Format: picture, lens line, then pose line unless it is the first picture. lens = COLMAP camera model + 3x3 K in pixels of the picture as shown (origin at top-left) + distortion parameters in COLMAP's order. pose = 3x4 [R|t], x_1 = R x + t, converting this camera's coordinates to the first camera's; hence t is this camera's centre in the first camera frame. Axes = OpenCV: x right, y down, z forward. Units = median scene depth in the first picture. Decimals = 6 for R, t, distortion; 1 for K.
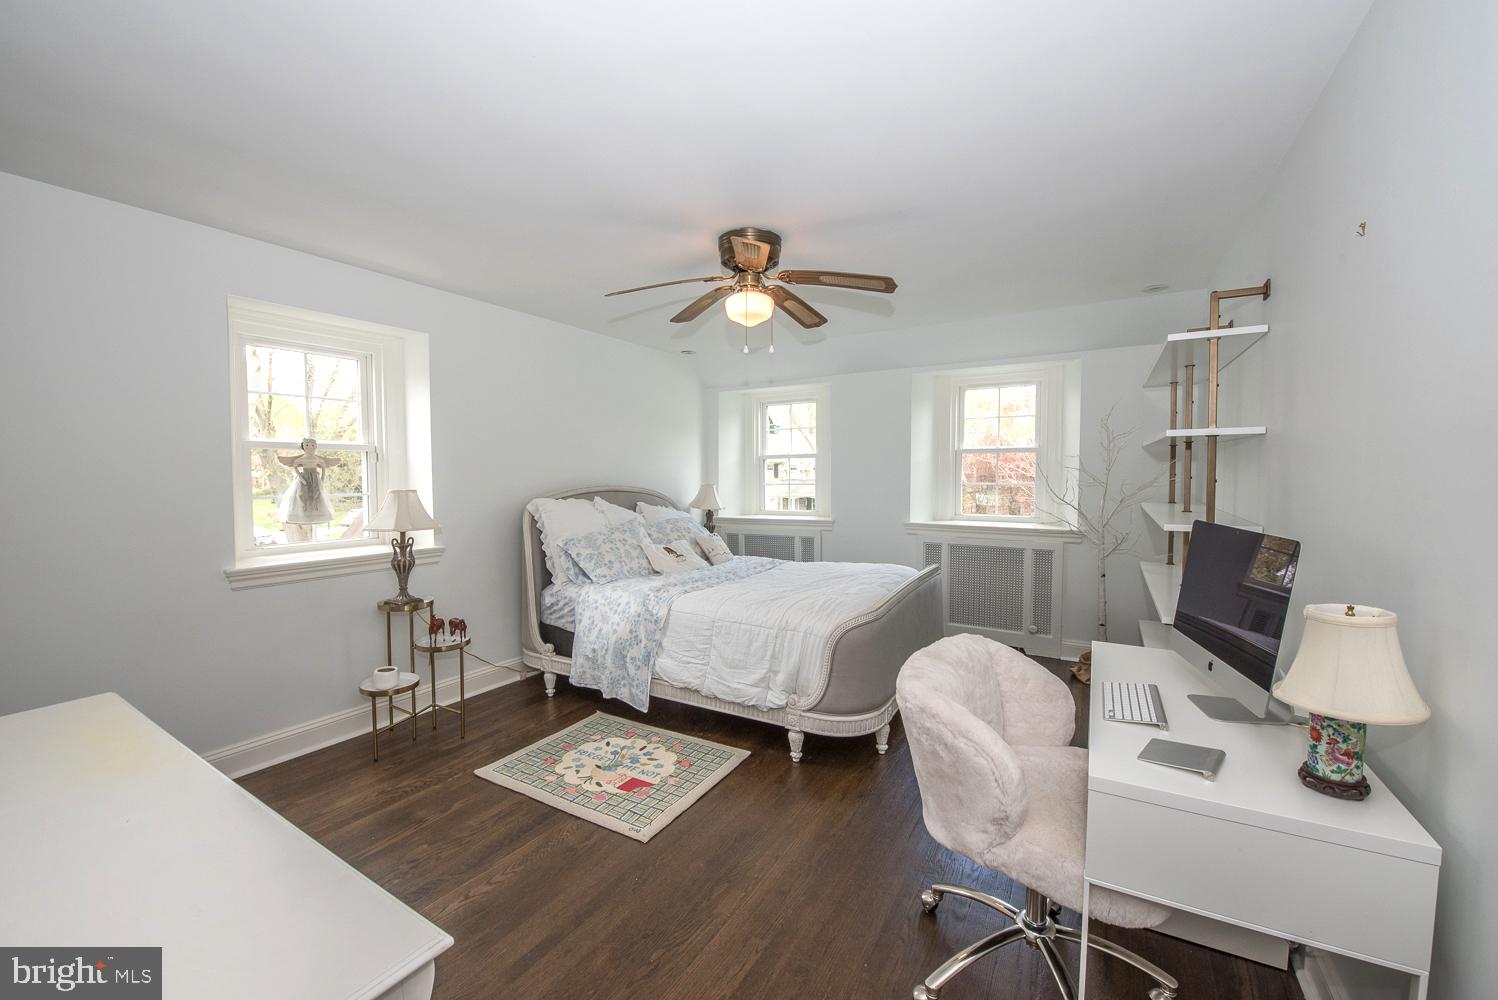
lens RADIAL K [[602.2, 0, 745.9], [0, 602.2, 497.6], [0, 0, 1]] dist [-0.025402, -0.000384]
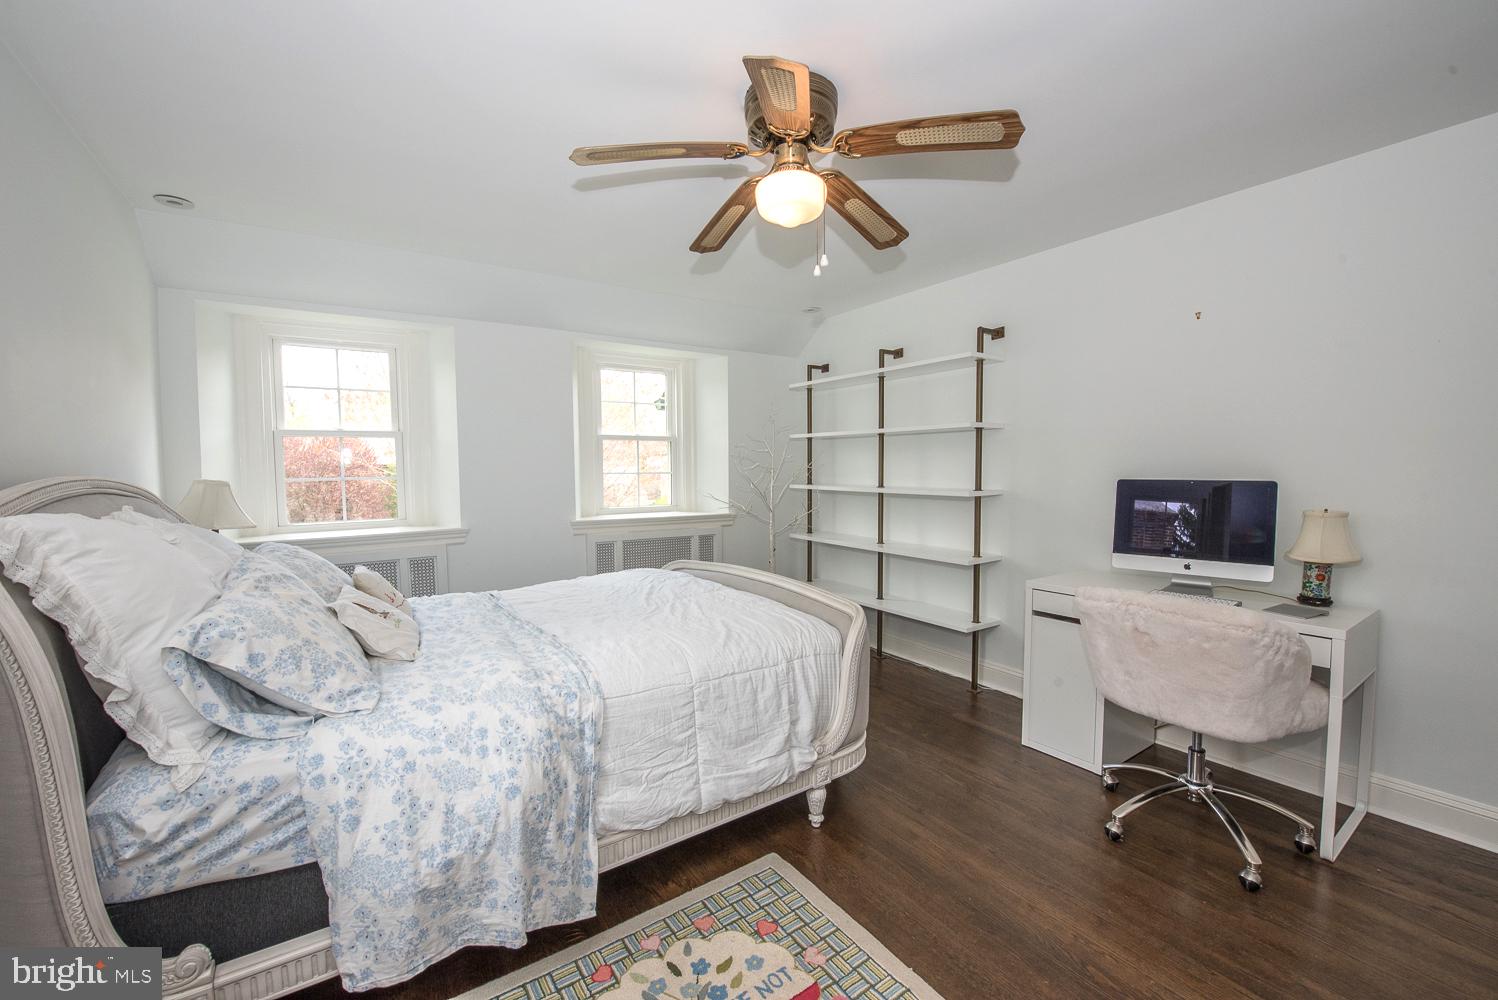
lens RADIAL K [[602.2, 0, 745.7], [0, 602.2, 502.5], [0, 0, 1]] dist [-0.025402, -0.000384]
pose [[0.424287, -0.049303, 0.904184, -0.536866], [0.050400, 0.998255, 0.030782, 0.004934], [-0.904124, 0.032510, 0.426032, 0.653791]]
